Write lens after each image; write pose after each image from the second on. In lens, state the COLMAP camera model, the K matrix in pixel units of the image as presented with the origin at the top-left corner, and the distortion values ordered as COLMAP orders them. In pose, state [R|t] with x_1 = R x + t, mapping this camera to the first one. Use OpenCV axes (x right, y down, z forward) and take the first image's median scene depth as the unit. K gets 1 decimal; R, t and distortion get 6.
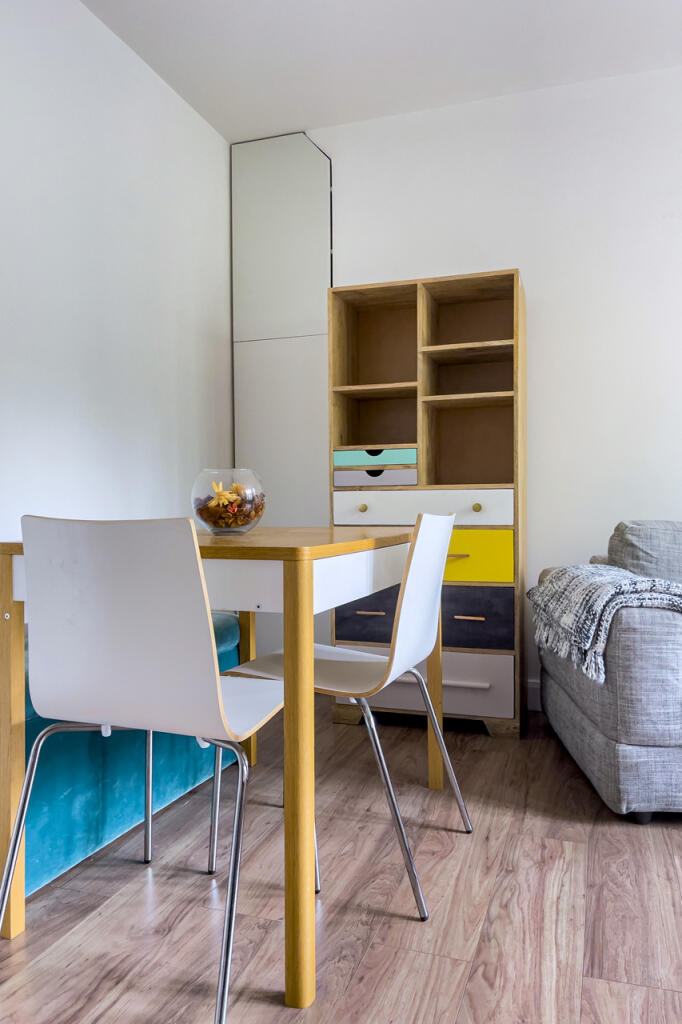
lens RADIAL K [[803.9, 0, 269.1], [0, 803.9, 509.3], [0, 0, 1]] dist [0.062982, -0.082177]
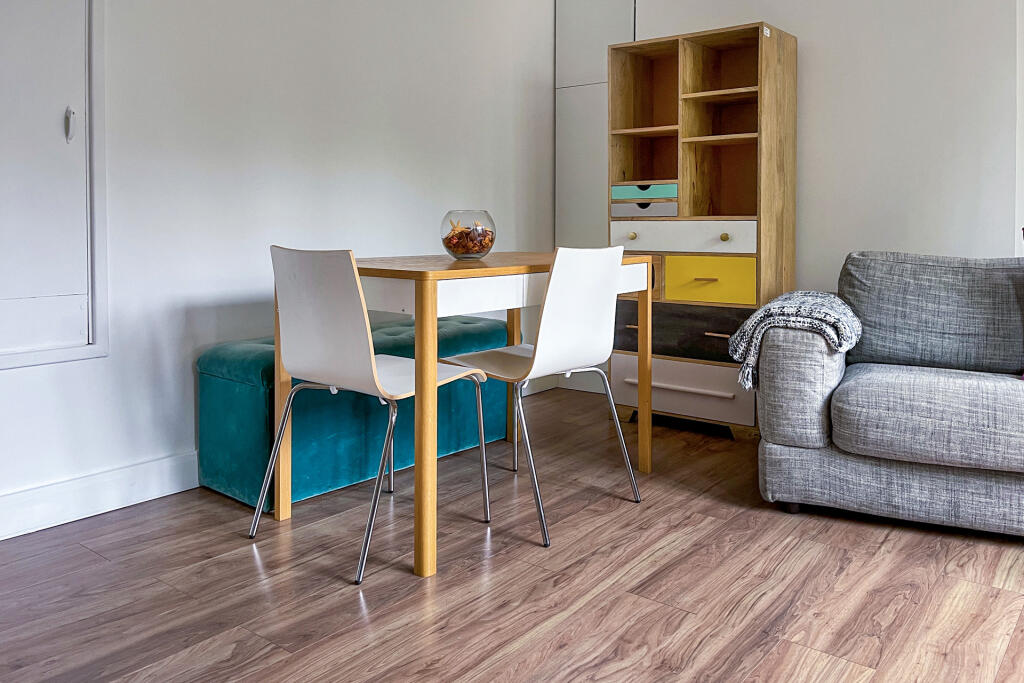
lens RADIAL K [[807.0, 0, 471.2], [0, 807.0, 240.8], [0, 0, 1]] dist [0.061713, -0.062791]
pose [[0.946159, 0.013186, -0.323433, 0.403917], [-0.005897, 0.999706, 0.023507, -0.030085], [0.323648, -0.020334, 0.945959, -0.255034]]
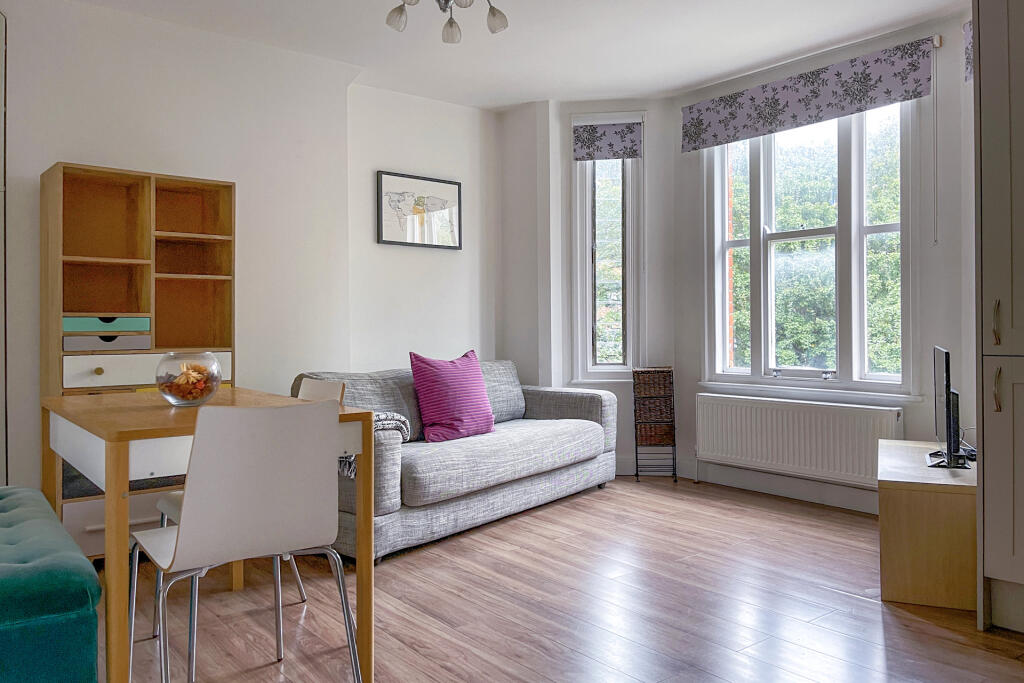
lens RADIAL K [[803.9, 0, 511.3], [0, 803.9, 319.2], [0, 0, 1]] dist [0.062982, -0.082177]
pose [[0.499016, 0.012375, 0.866504, -0.817378], [0.007243, 0.999804, -0.018449, -0.069666], [-0.866562, 0.015482, 0.498829, -0.036659]]
